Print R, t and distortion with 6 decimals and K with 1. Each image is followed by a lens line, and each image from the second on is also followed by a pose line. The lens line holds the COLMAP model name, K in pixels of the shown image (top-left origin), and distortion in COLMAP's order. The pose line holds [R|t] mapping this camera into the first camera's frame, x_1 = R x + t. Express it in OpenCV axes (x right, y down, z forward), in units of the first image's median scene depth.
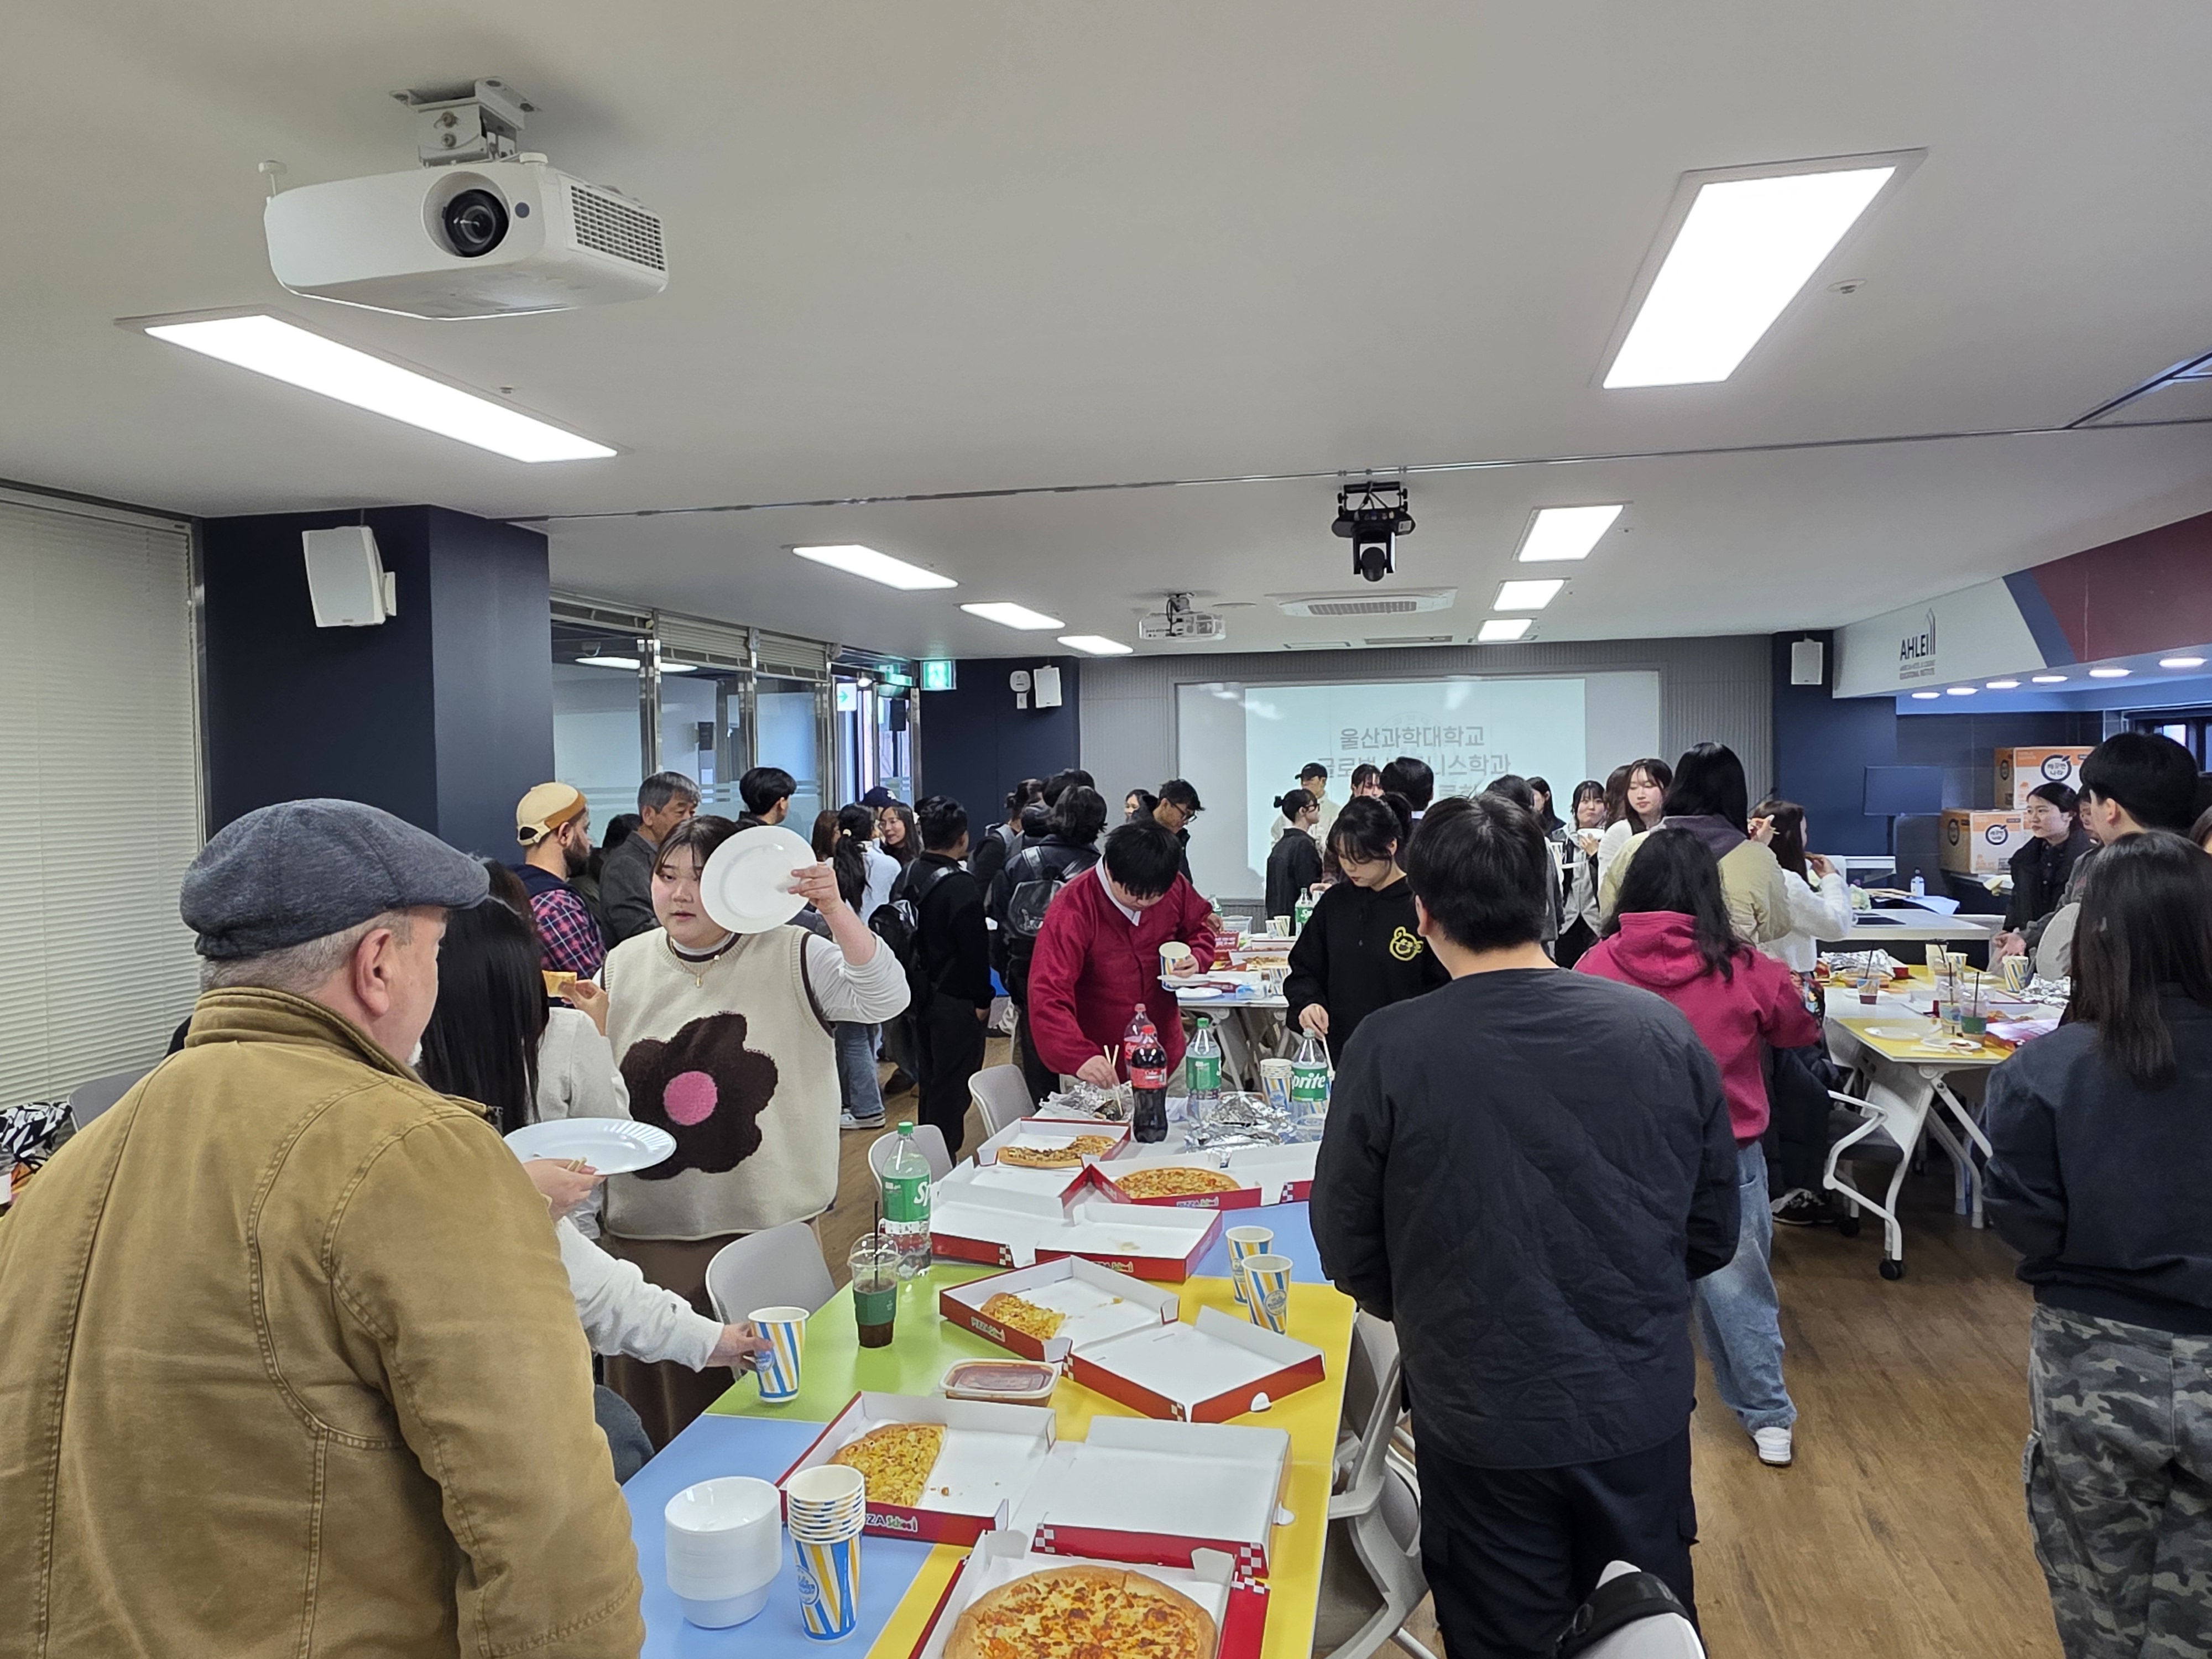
lens RADIAL K [[1474.8, 0, 1106.1], [0, 1474.8, 813.7], [0, 0, 1]] dist [0.003669, -0.000946]
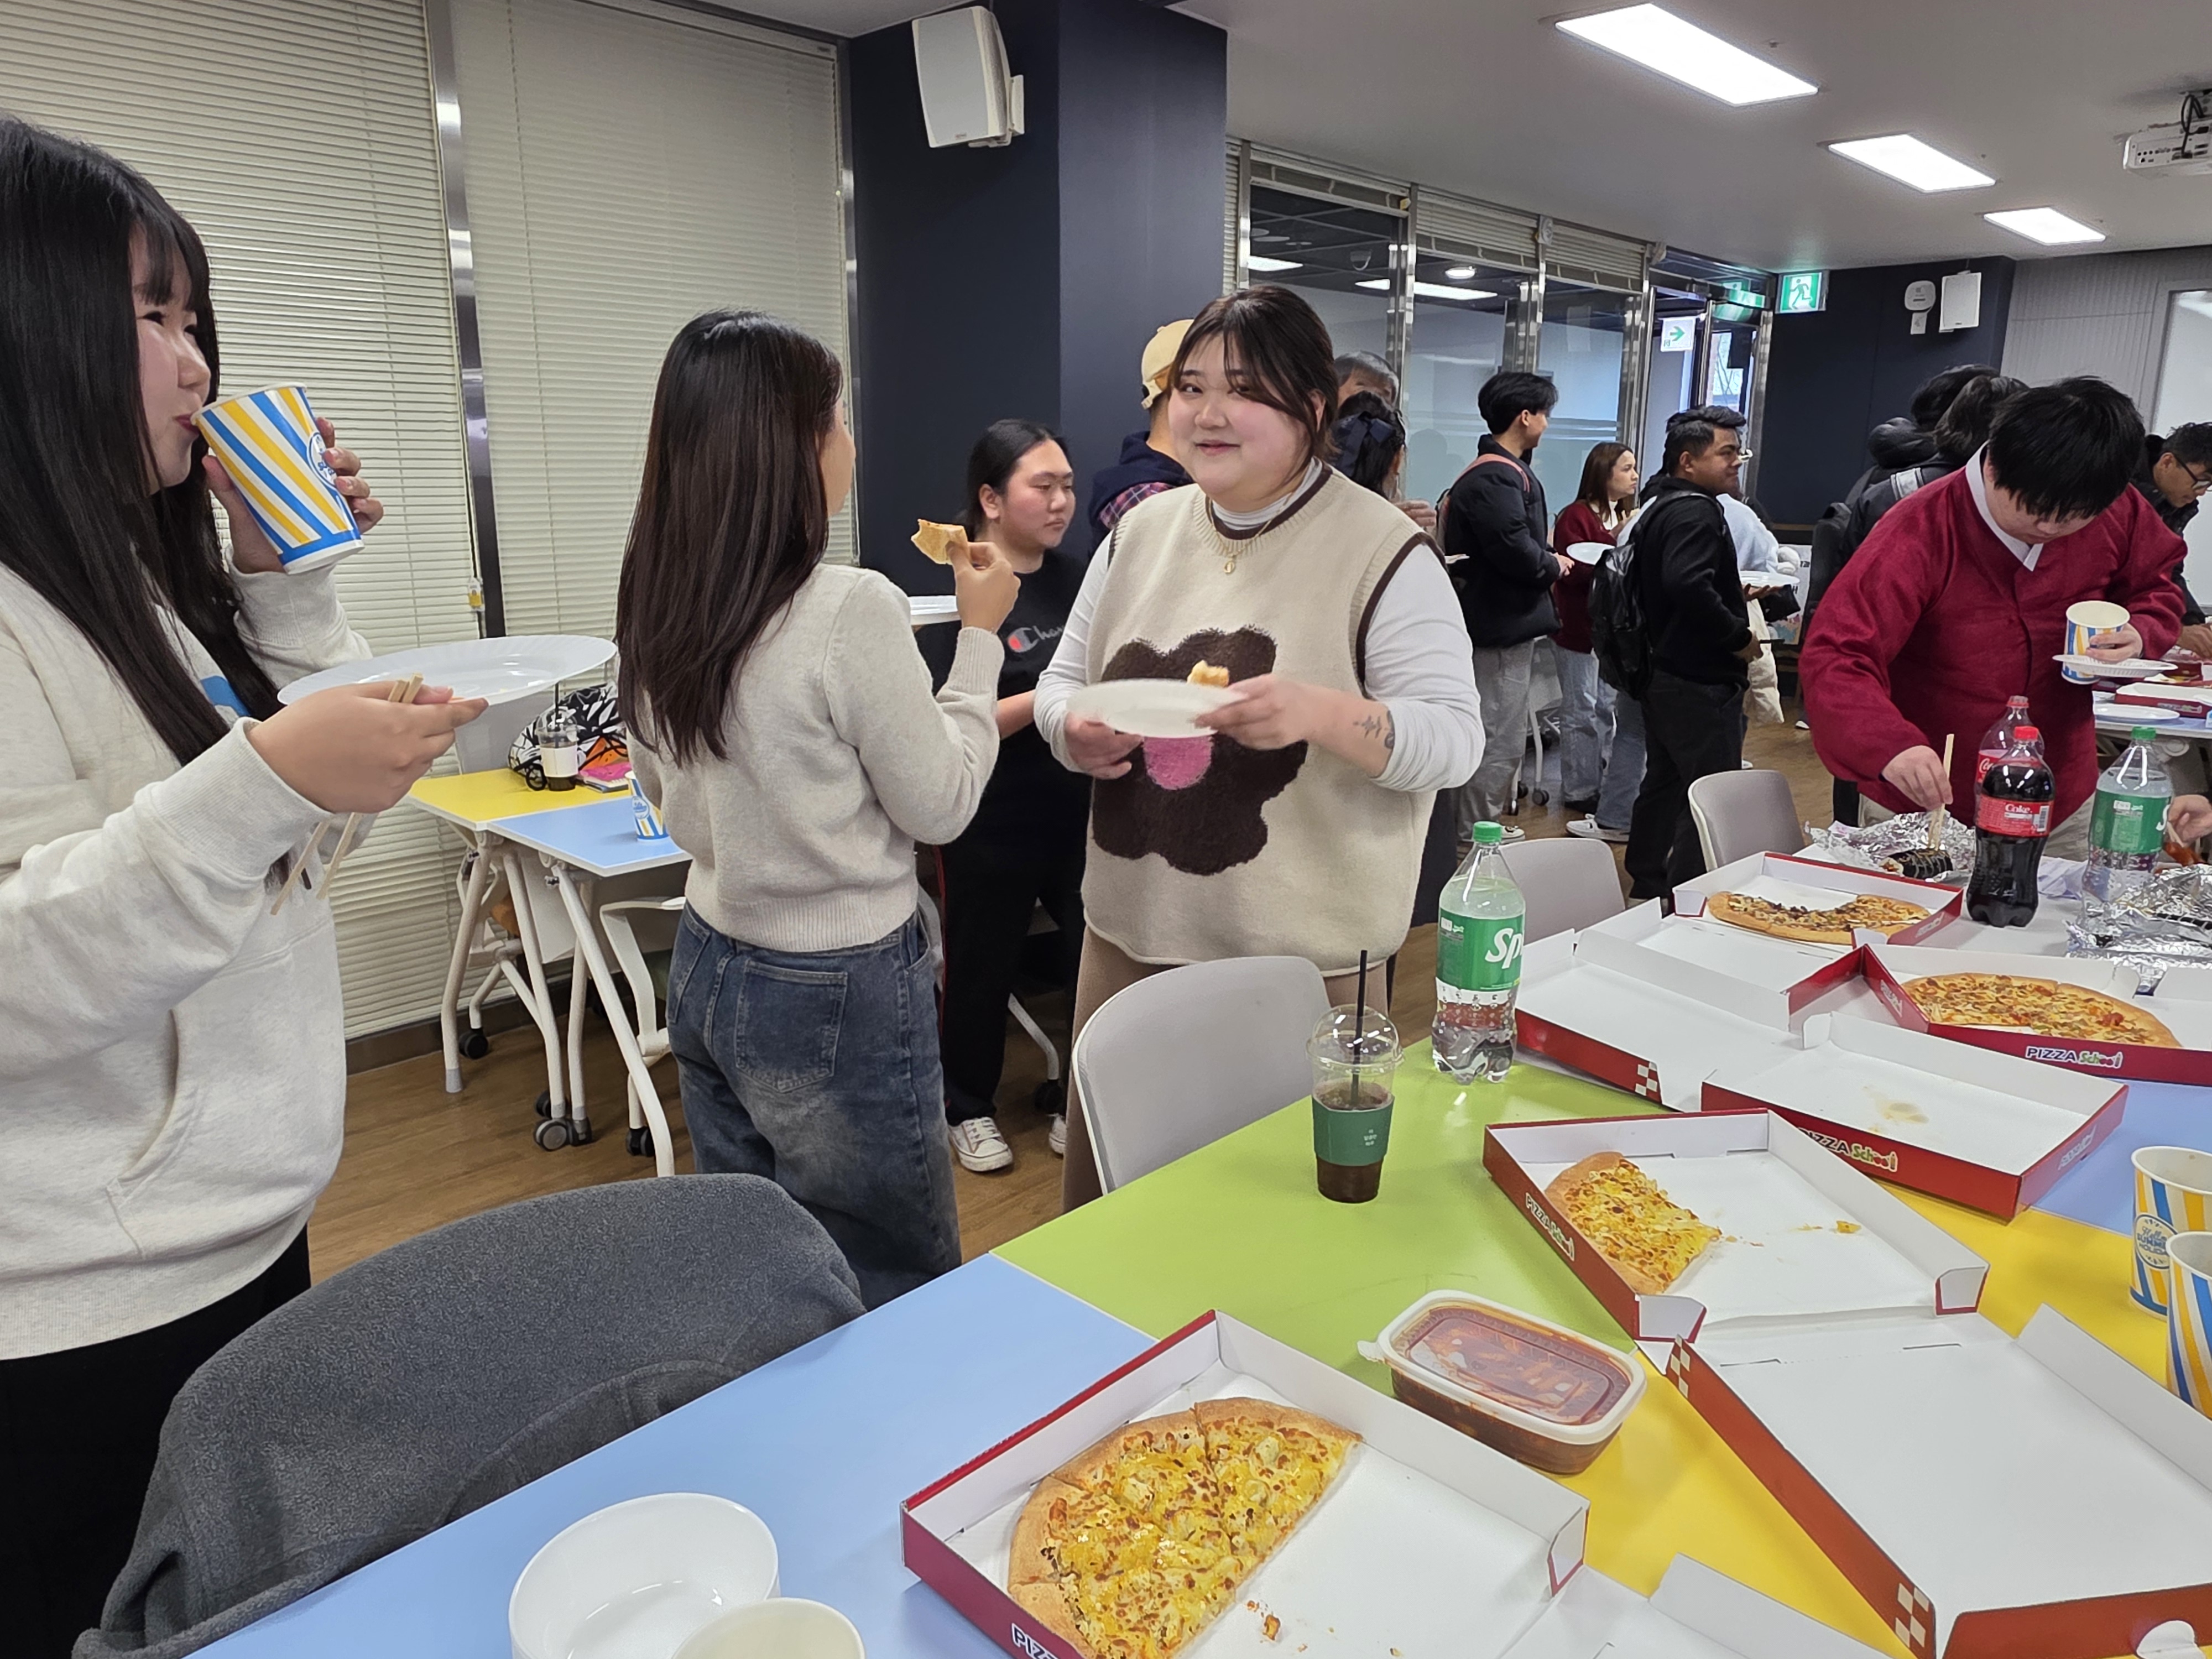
lens RADIAL K [[1474.8, 0, 1106.1], [0, 1474.8, 813.7], [0, 0, 1]] dist [0.003669, -0.000946]
pose [[0.850665, 0.135510, -0.507942, 0.022272], [-0.030447, 0.977285, 0.209731, 0.073035], [0.524825, -0.162946, 0.835468, 0.358951]]
